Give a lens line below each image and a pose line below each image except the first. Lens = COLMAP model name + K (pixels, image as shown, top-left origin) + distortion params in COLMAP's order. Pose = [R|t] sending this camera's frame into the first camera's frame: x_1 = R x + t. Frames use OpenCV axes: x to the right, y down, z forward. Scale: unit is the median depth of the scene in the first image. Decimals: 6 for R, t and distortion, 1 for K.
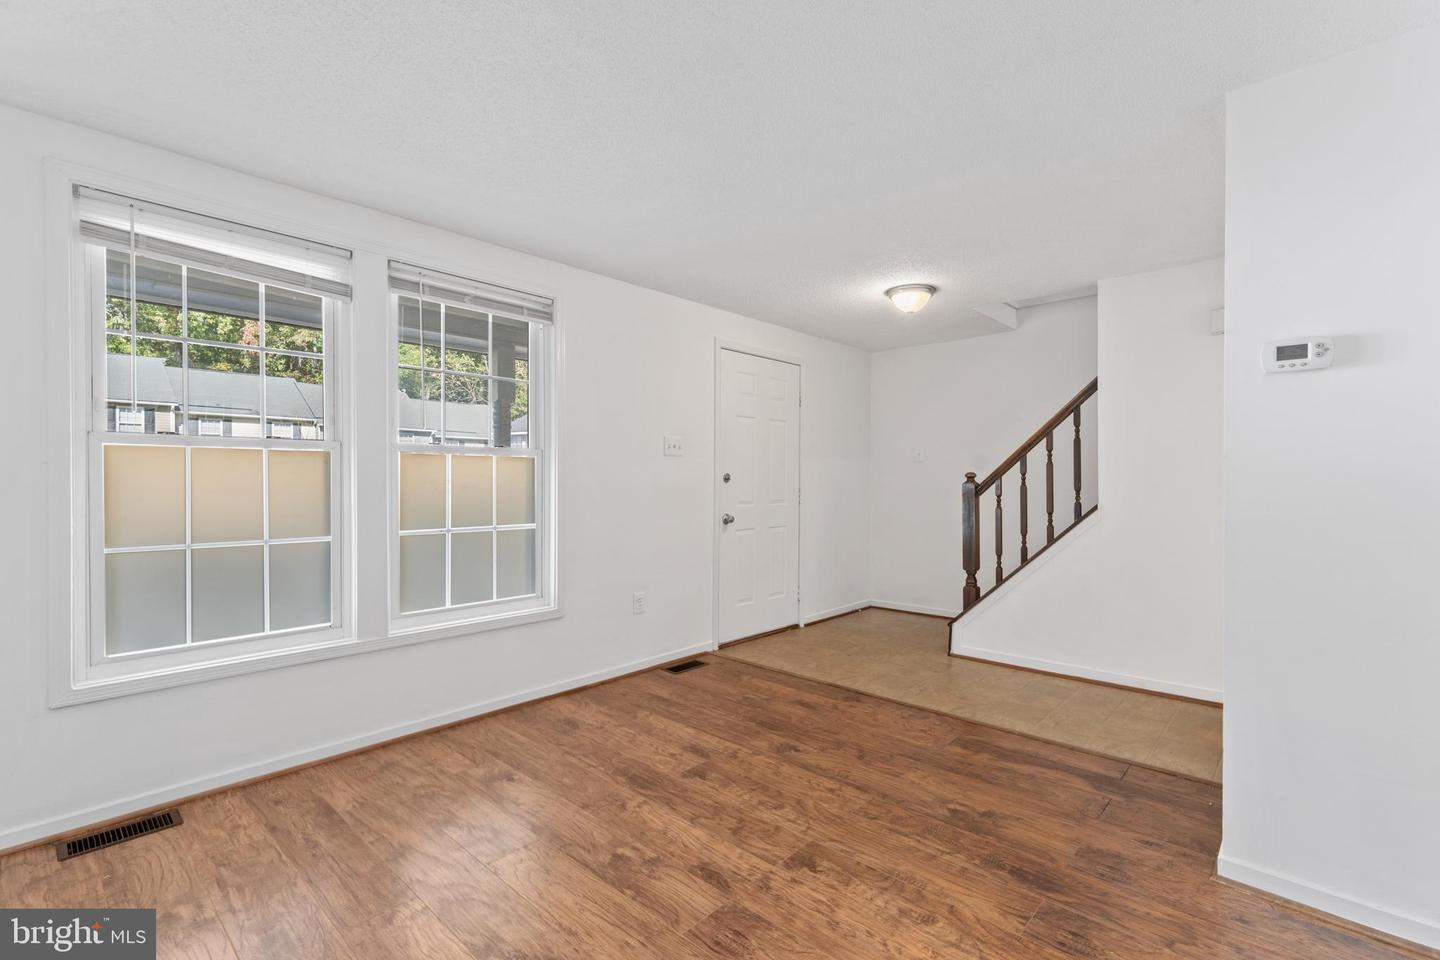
lens RADIAL K [[630.7, 0, 718.3], [0, 630.7, 485.0], [0, 0, 1]] dist [-0.000723, -0.000898]
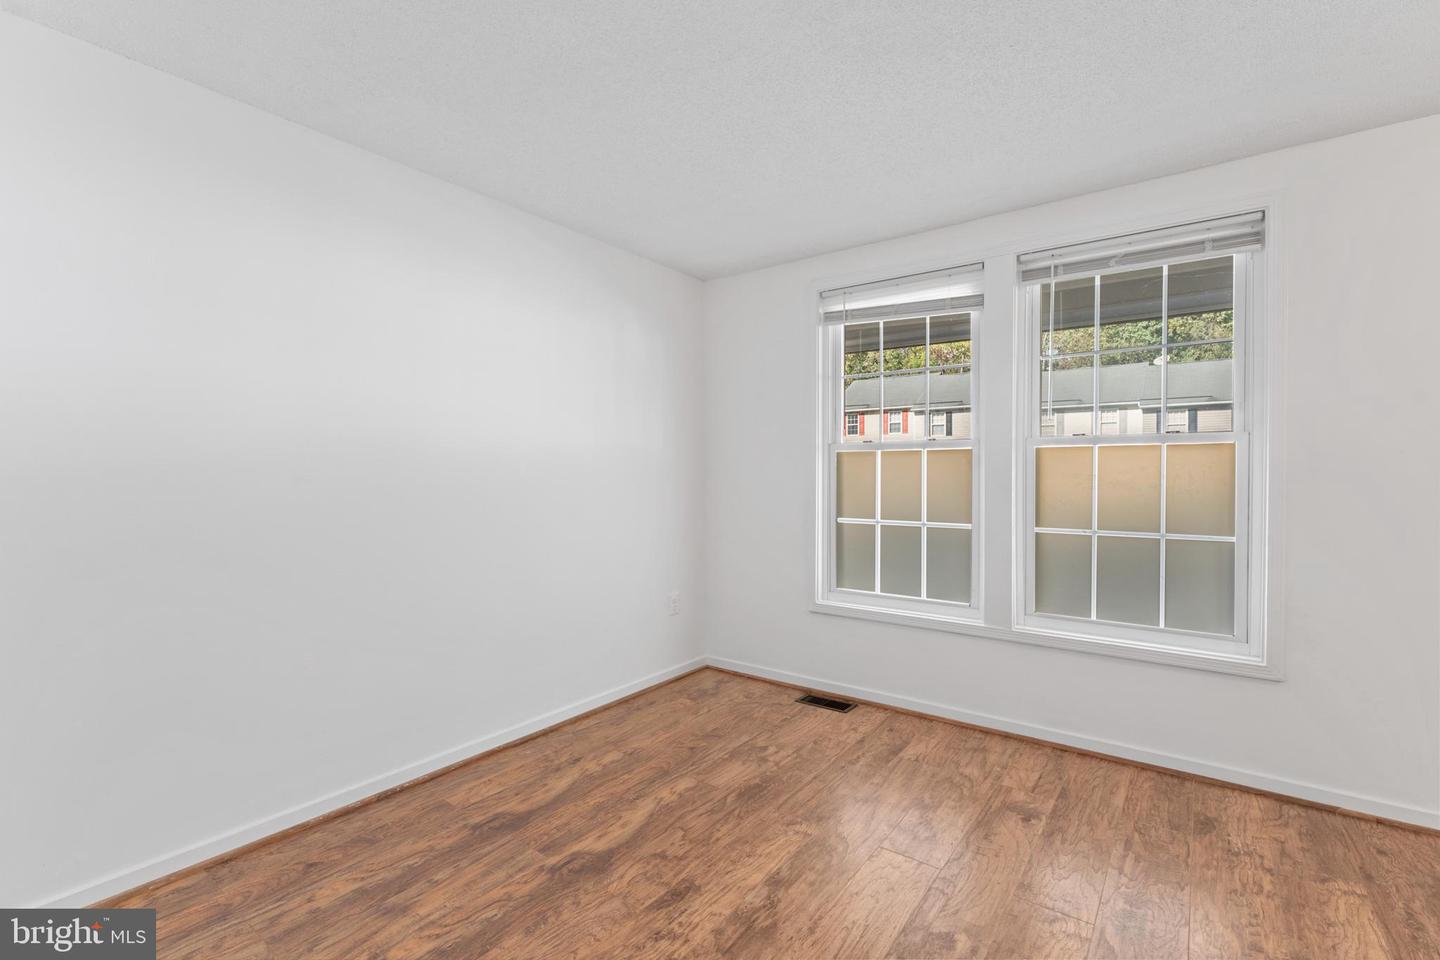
lens RADIAL K [[619.8, 0, 720.0], [0, 619.8, 480.0], [0, 0, 1]] dist [-0.028957, 0.008104]
pose [[0.115920, 0.009290, -0.993215, 0.419068], [-0.007913, 0.999933, 0.008429, -0.004721], [0.993227, 0.006882, 0.115986, 0.442616]]
